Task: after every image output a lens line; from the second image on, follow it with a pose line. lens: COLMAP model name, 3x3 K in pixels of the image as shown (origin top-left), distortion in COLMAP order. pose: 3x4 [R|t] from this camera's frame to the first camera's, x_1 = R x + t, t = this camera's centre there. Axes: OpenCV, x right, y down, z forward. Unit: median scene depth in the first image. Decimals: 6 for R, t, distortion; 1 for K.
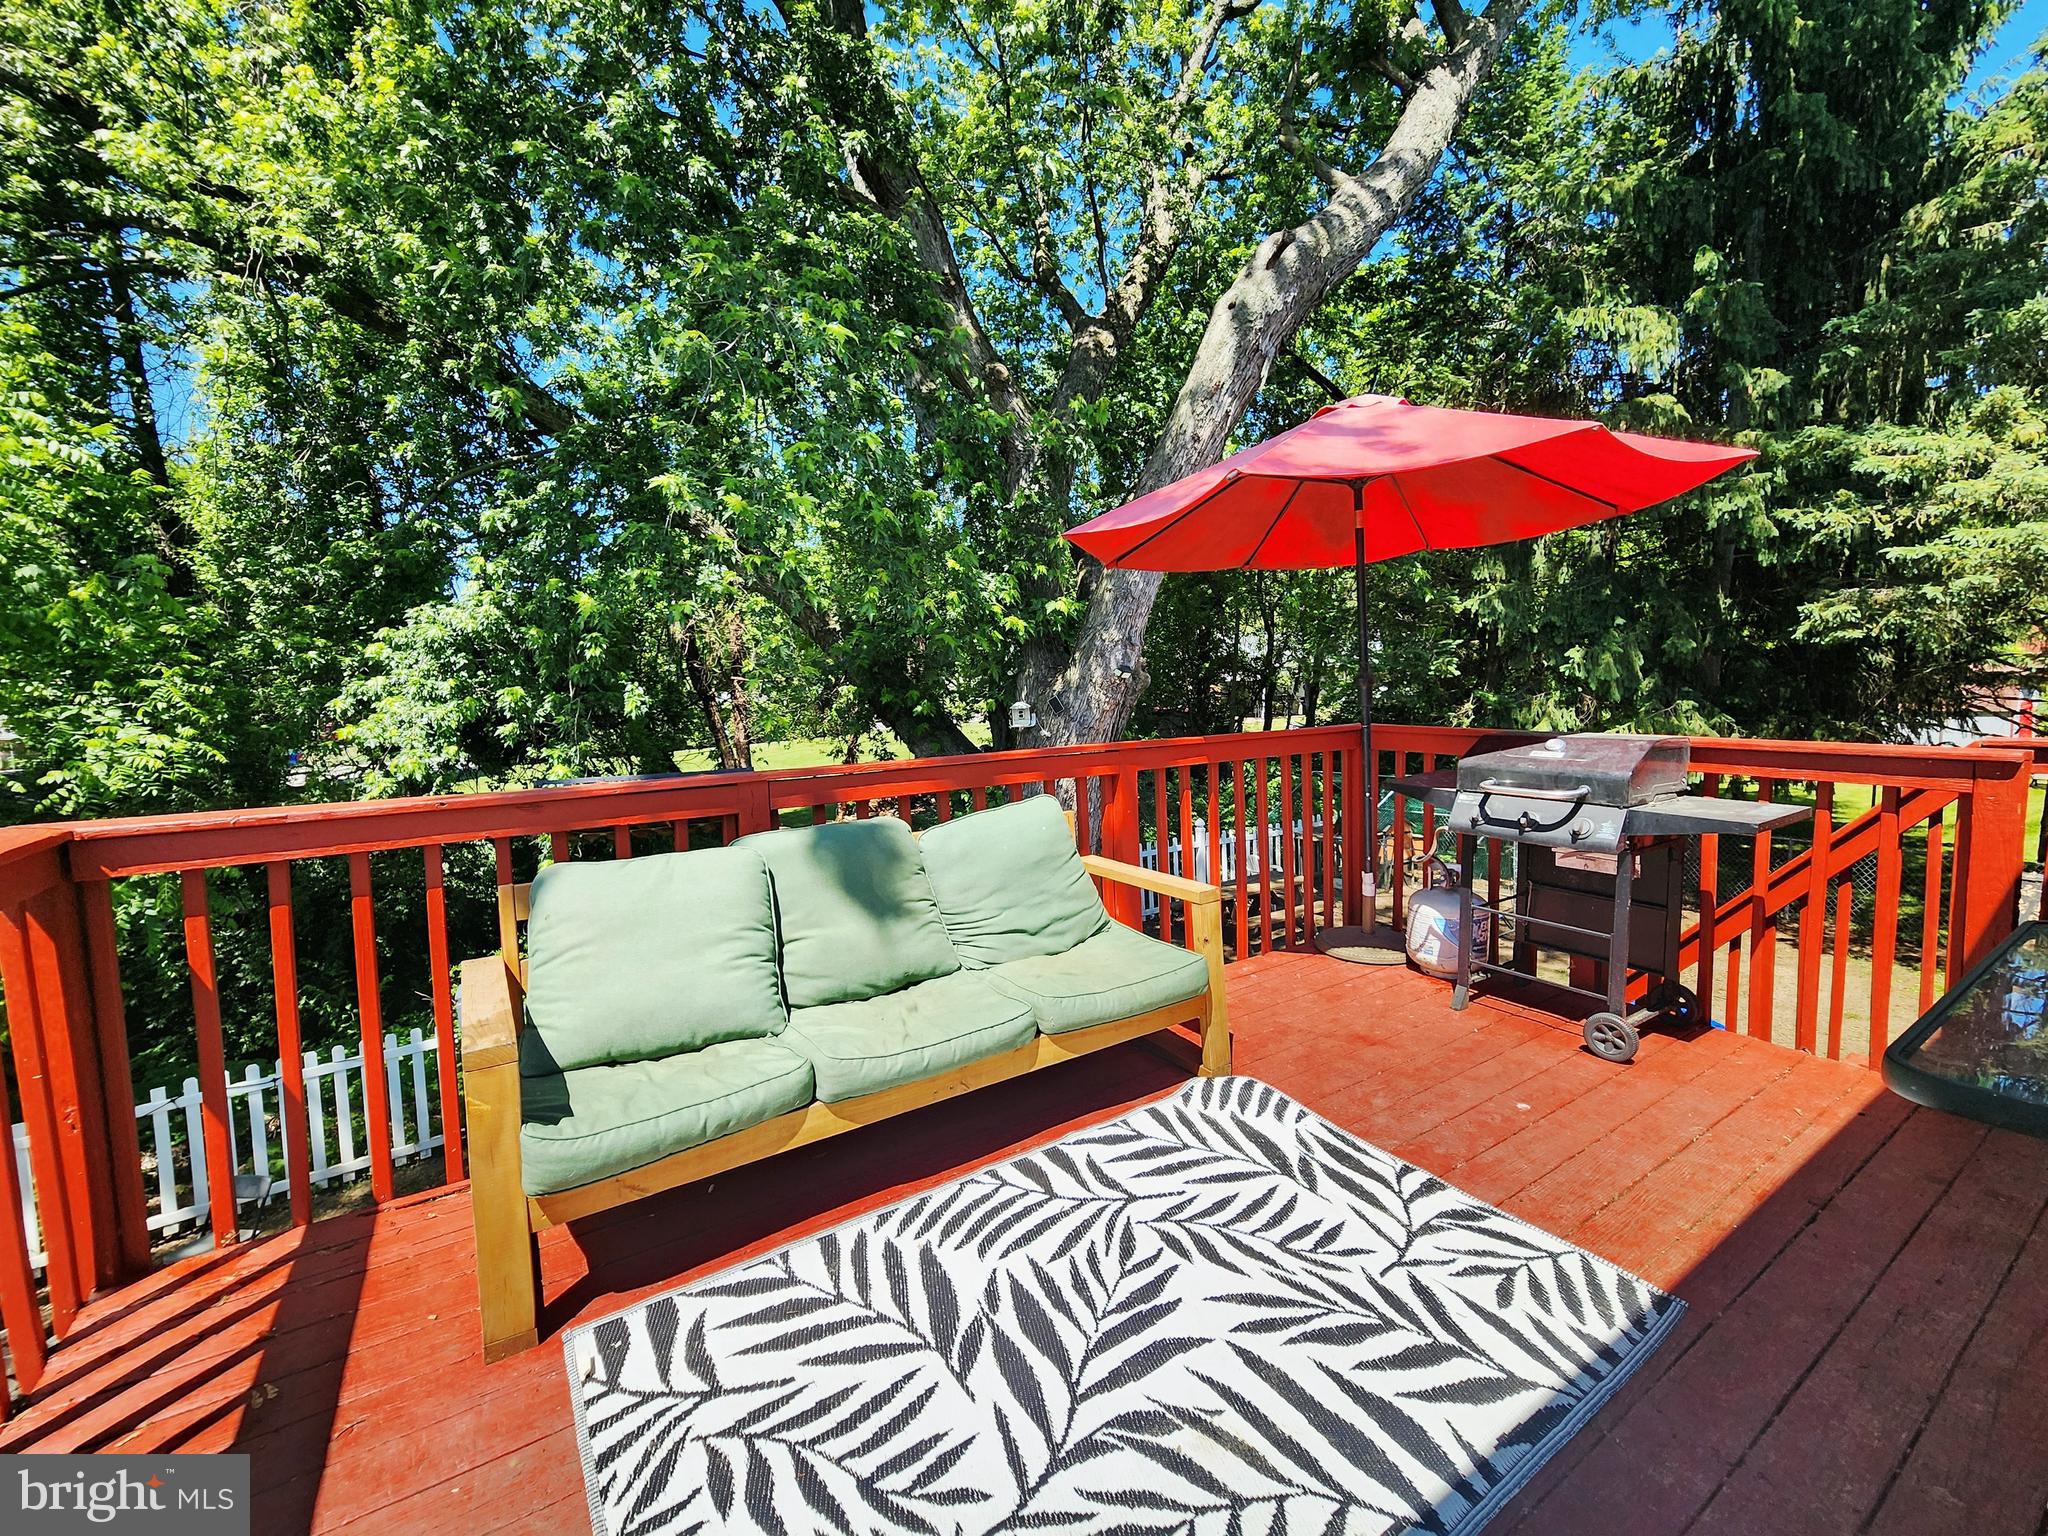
lens RADIAL K [[843.7, 0, 1013.4], [0, 843.7, 757.6], [0, 0, 1]] dist [-0.002128, 0.000119]
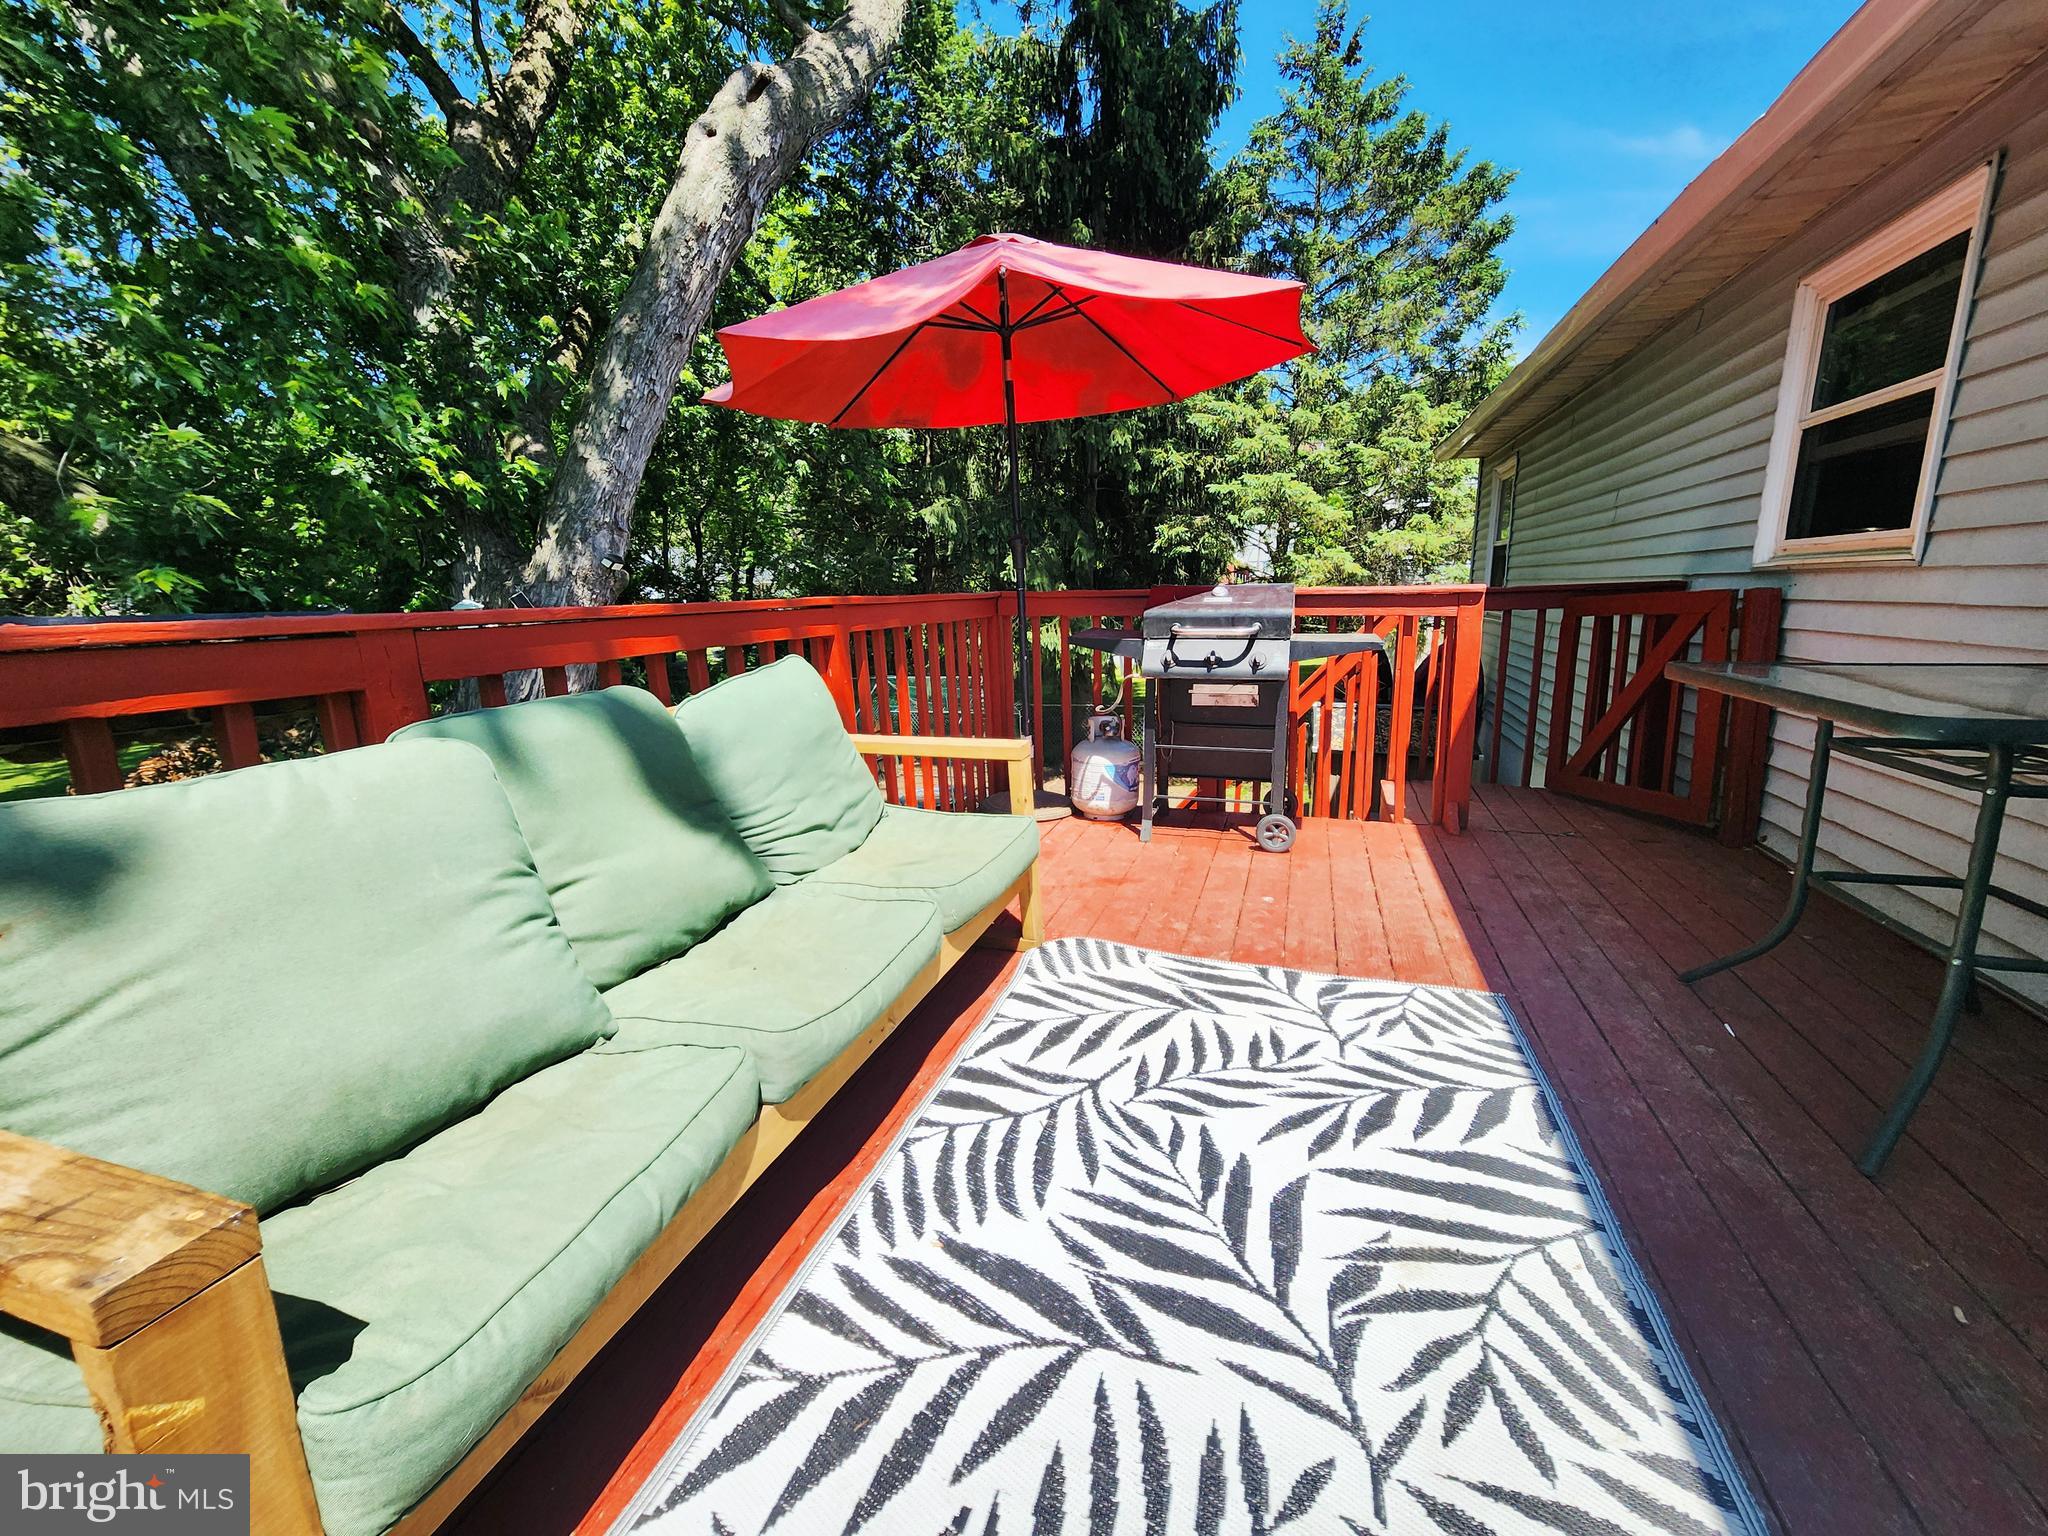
lens RADIAL K [[843.7, 0, 1013.4], [0, 843.7, 757.6], [0, 0, 1]] dist [-0.002128, 0.000119]
pose [[0.781831, -0.113528, 0.613068, -0.448150], [0.057290, 0.992204, 0.110677, 0.098236], [-0.620853, -0.051408, 0.782239, 0.423339]]
